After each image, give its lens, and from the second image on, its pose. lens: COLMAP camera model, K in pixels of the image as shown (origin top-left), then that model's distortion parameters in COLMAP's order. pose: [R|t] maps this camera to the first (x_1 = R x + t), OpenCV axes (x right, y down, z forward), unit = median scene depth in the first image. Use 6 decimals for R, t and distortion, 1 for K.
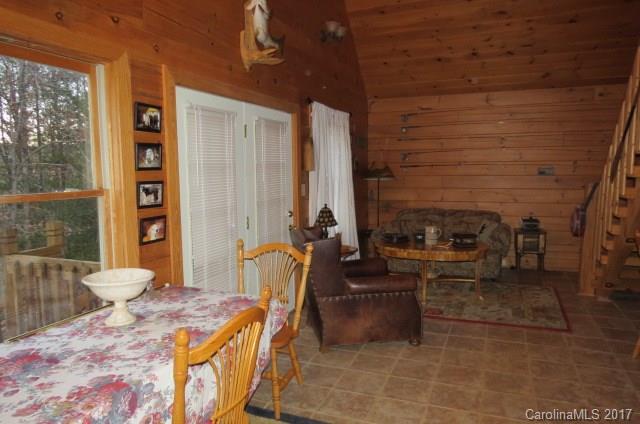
lens RADIAL K [[455.8, 0, 320.0], [0, 455.8, 212.0], [0, 0, 1]] dist [-0.034140, 0.002248]
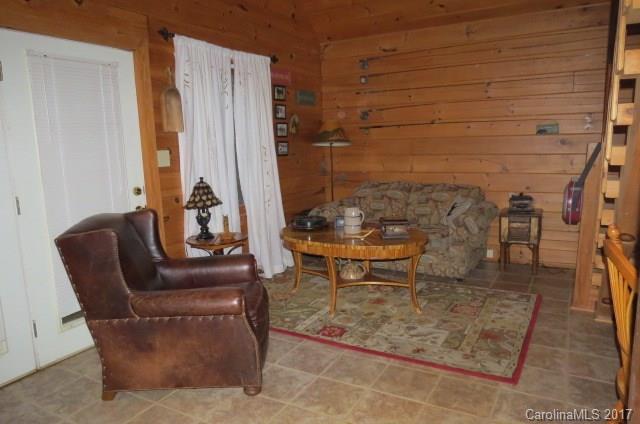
lens RADIAL K [[455.8, 0, 320.0], [0, 455.8, 212.0], [0, 0, 1]] dist [-0.034140, 0.002248]
pose [[0.990368, 0.004735, -0.138382, 0.276502], [0.003834, 0.998094, 0.061589, -0.005303], [0.138410, -0.061527, 0.988462, 0.268853]]
